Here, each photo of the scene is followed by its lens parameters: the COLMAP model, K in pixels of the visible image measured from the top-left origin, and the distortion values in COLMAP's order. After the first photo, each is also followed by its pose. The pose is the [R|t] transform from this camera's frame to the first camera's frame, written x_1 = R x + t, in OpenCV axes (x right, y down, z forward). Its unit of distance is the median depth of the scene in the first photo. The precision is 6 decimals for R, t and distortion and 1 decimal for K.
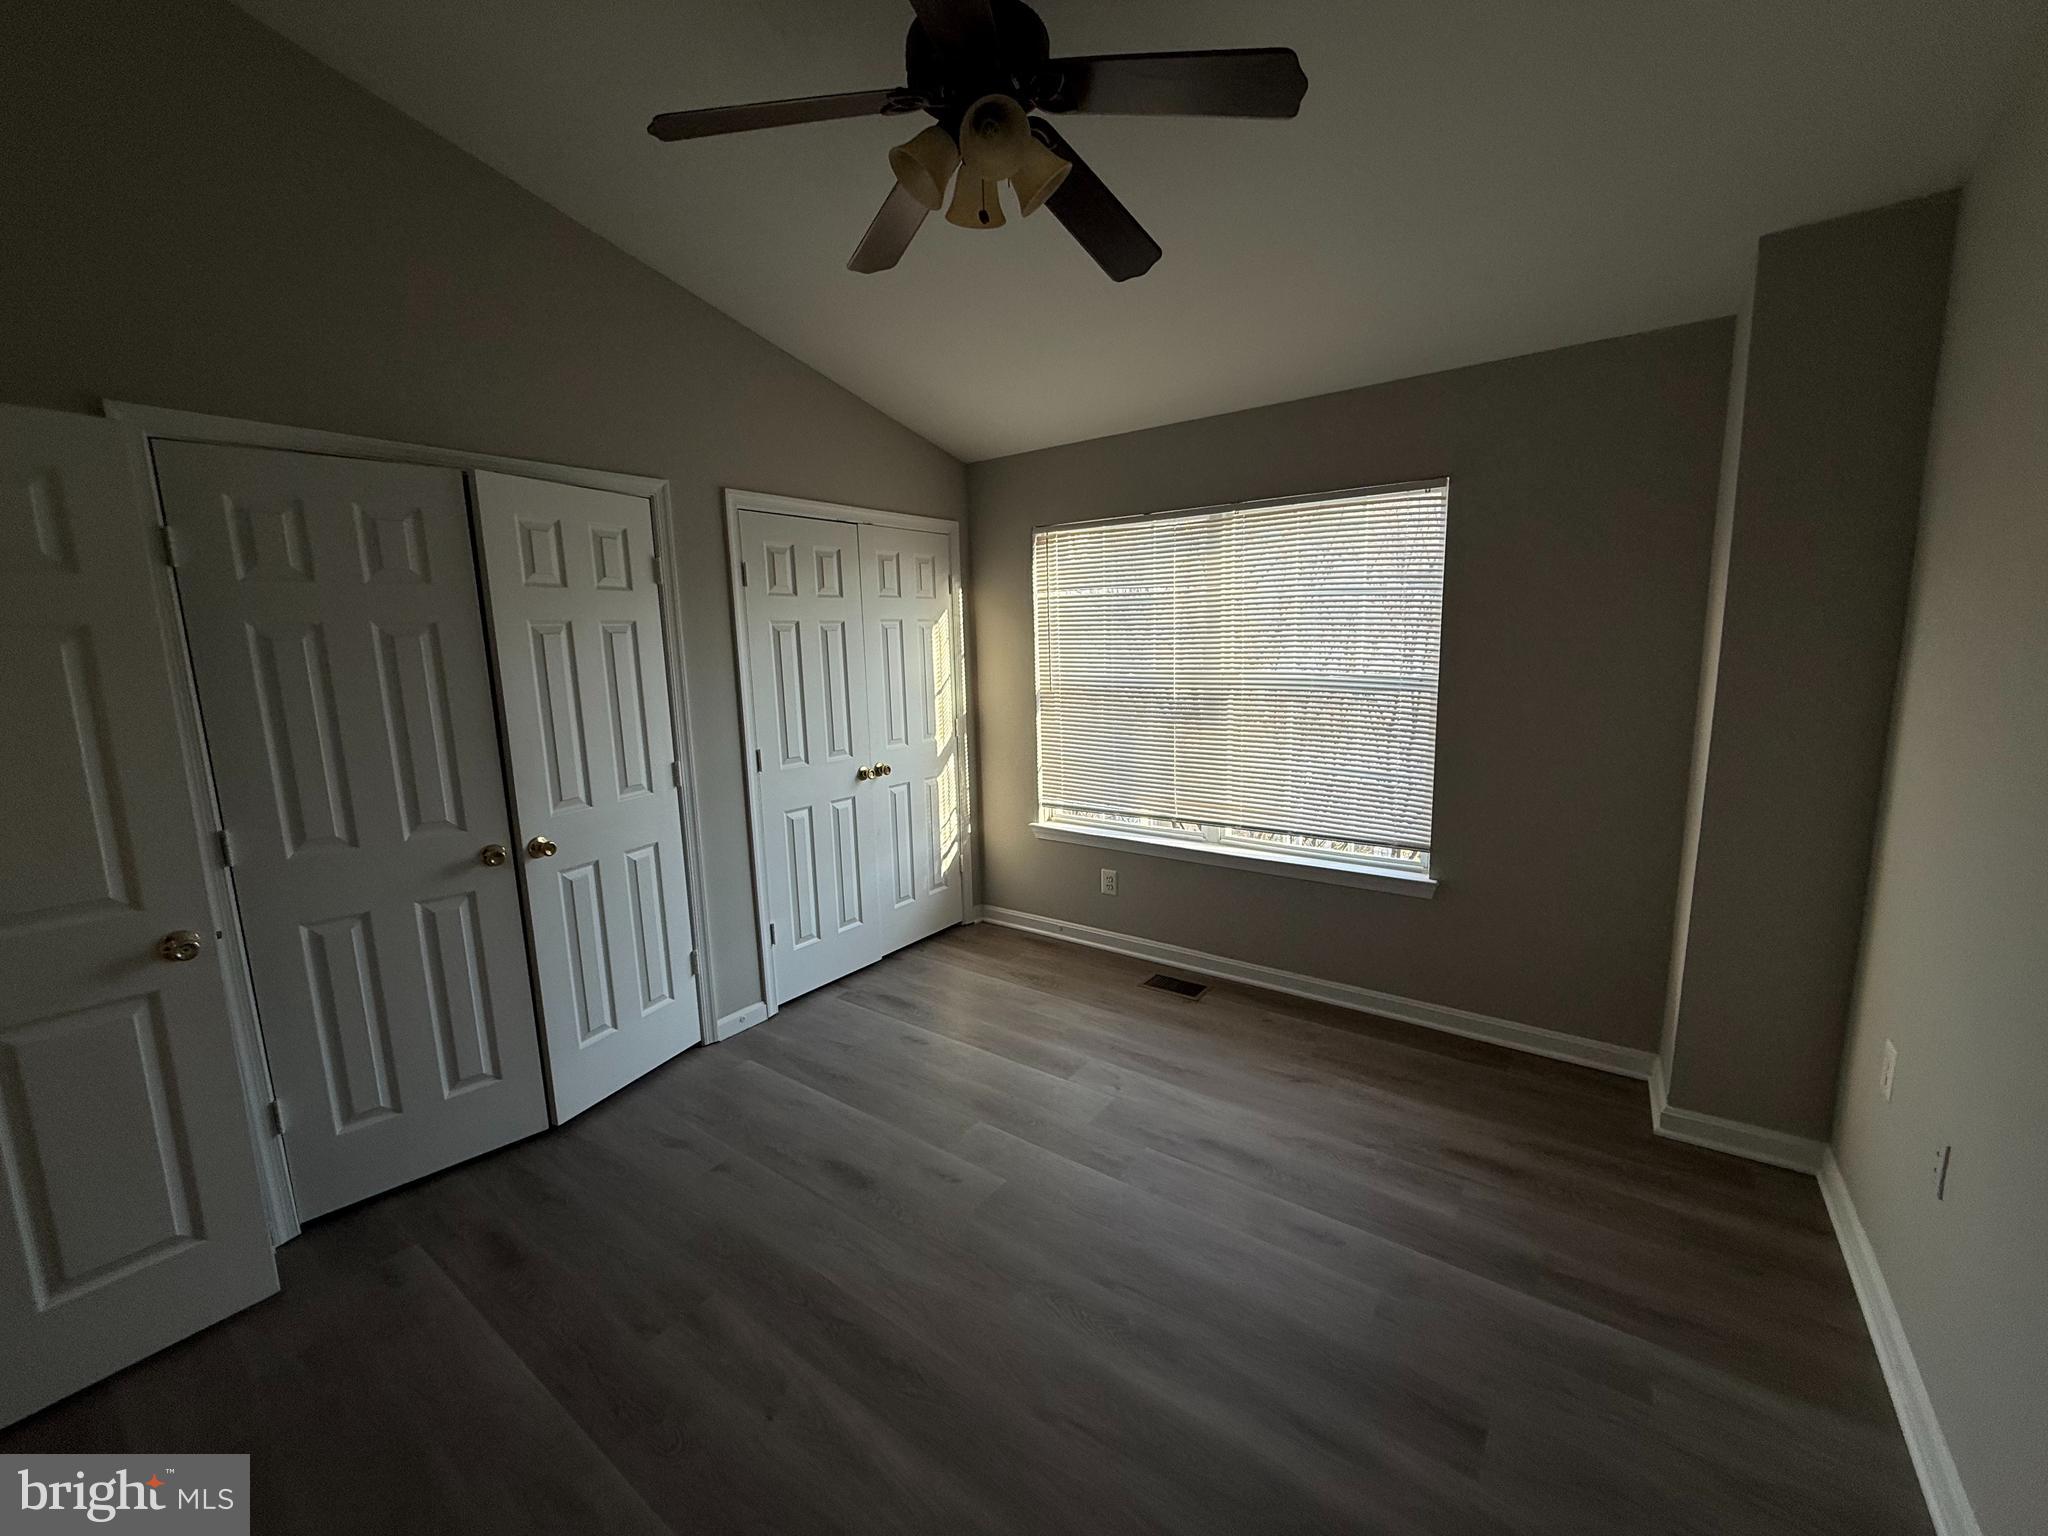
lens RADIAL K [[814.8, 0, 1024.0], [0, 814.8, 768.0], [0, 0, 1]] dist [0.002707, 0.000183]
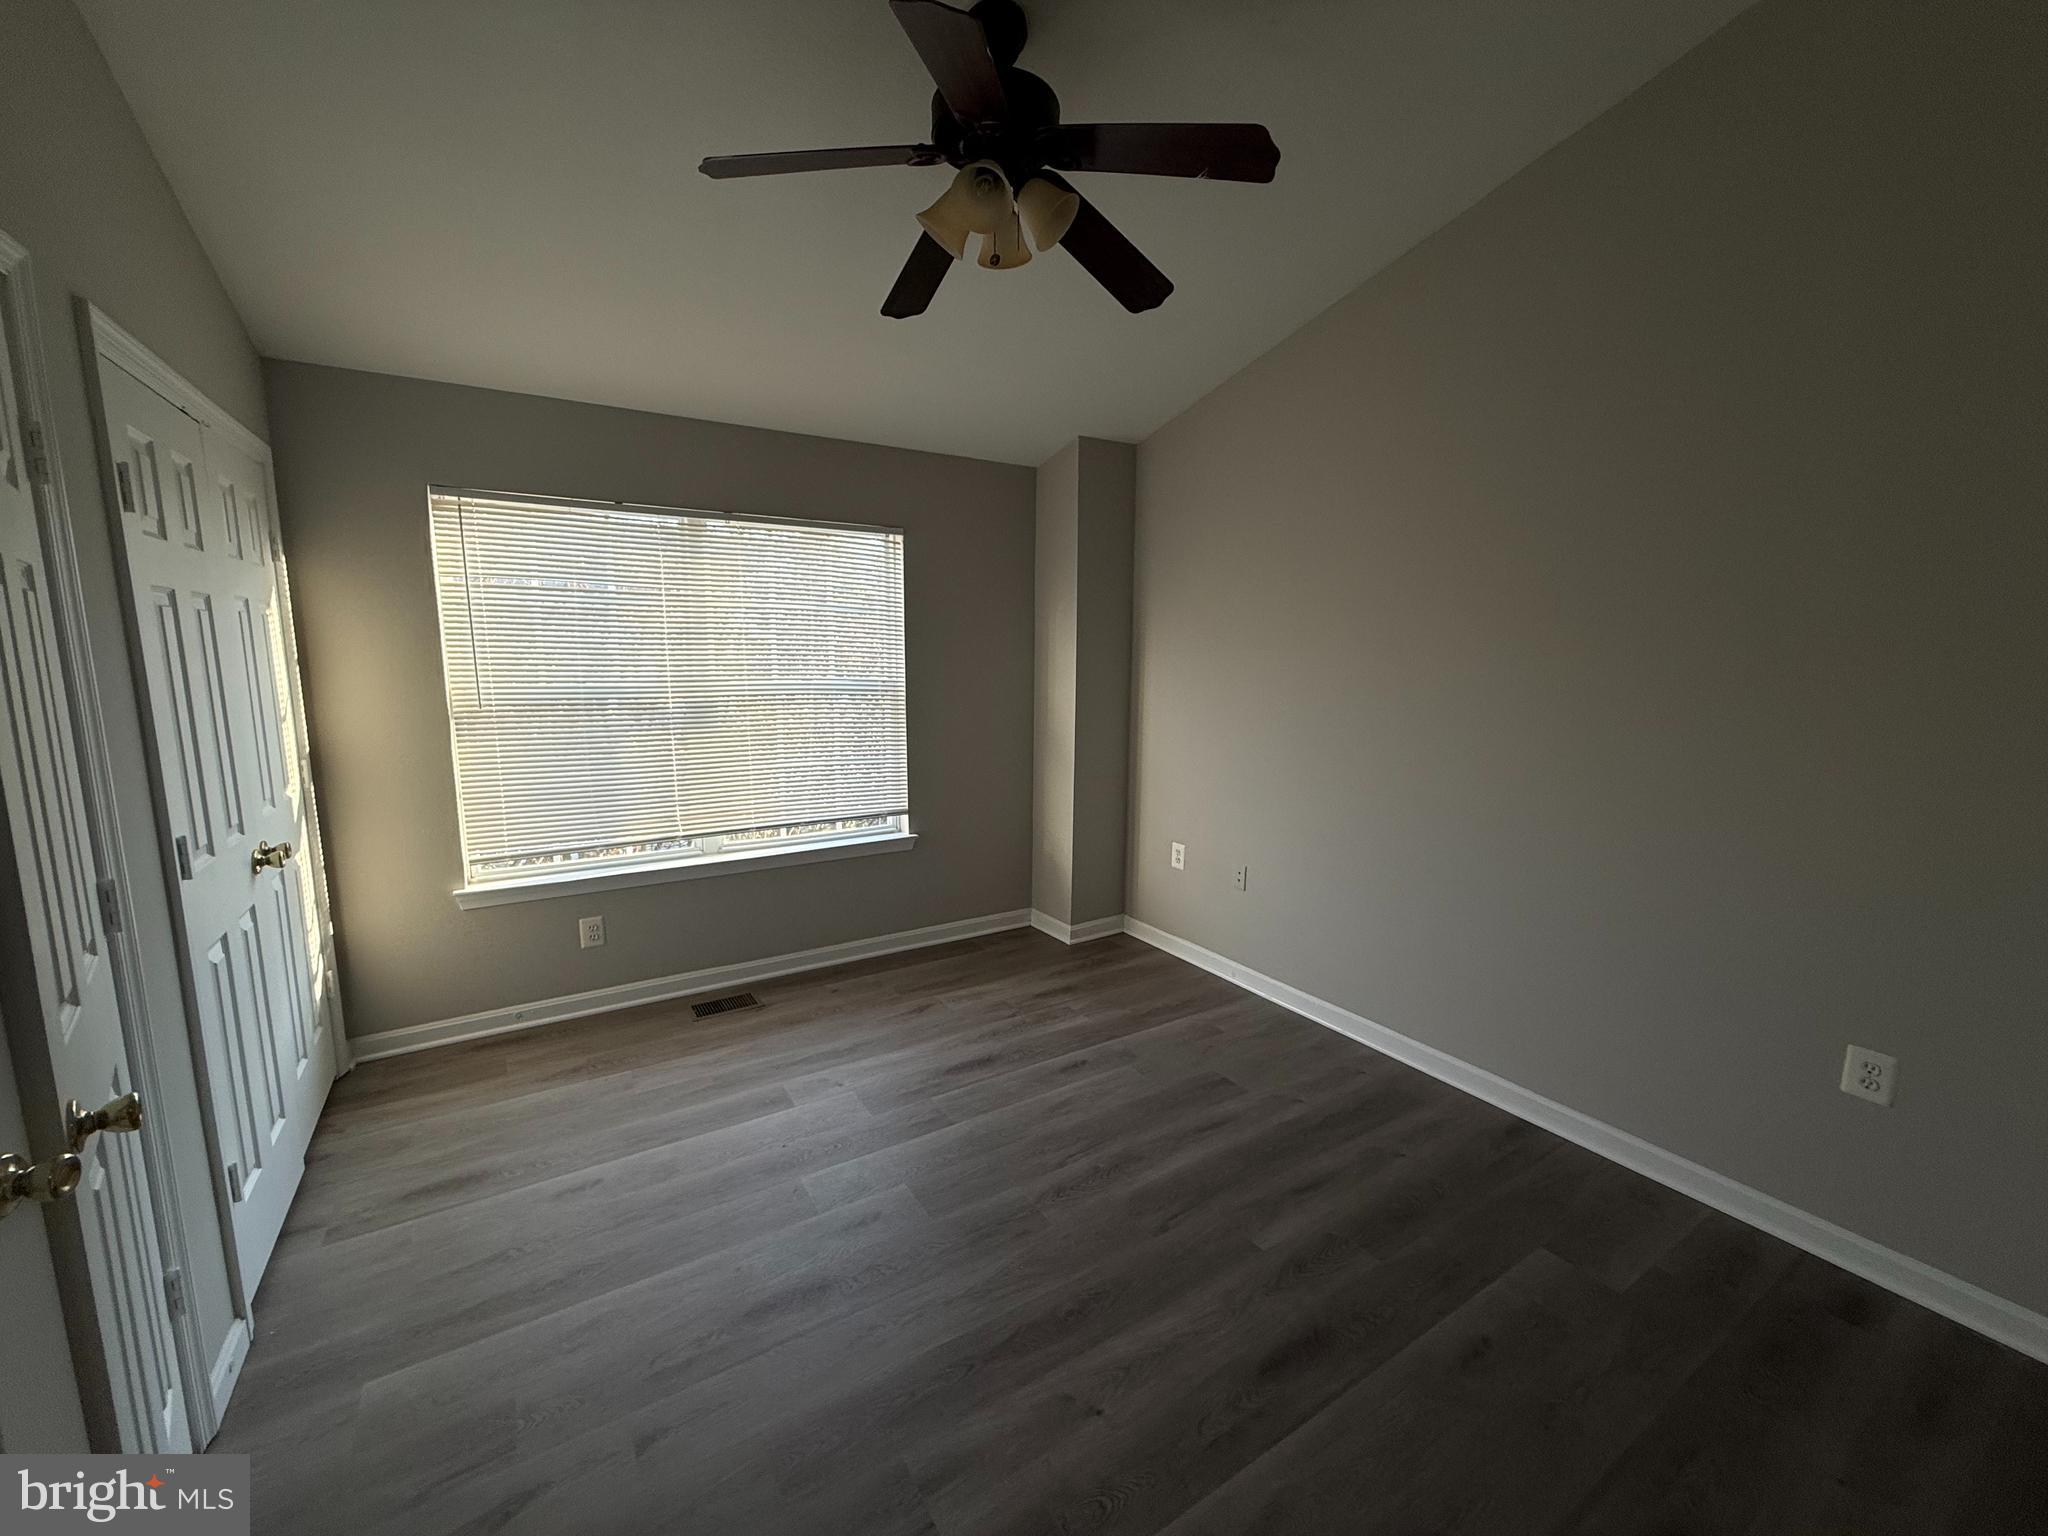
lens RADIAL K [[805.5, 0, 1024.0], [0, 805.5, 768.0], [0, 0, 1]] dist [0.001572, 0.000075]
pose [[0.370501, -0.112134, 0.922038, -0.544238], [0.130405, 0.989133, 0.067894, -0.028993], [-0.919632, 0.095084, 0.381098, 0.296000]]
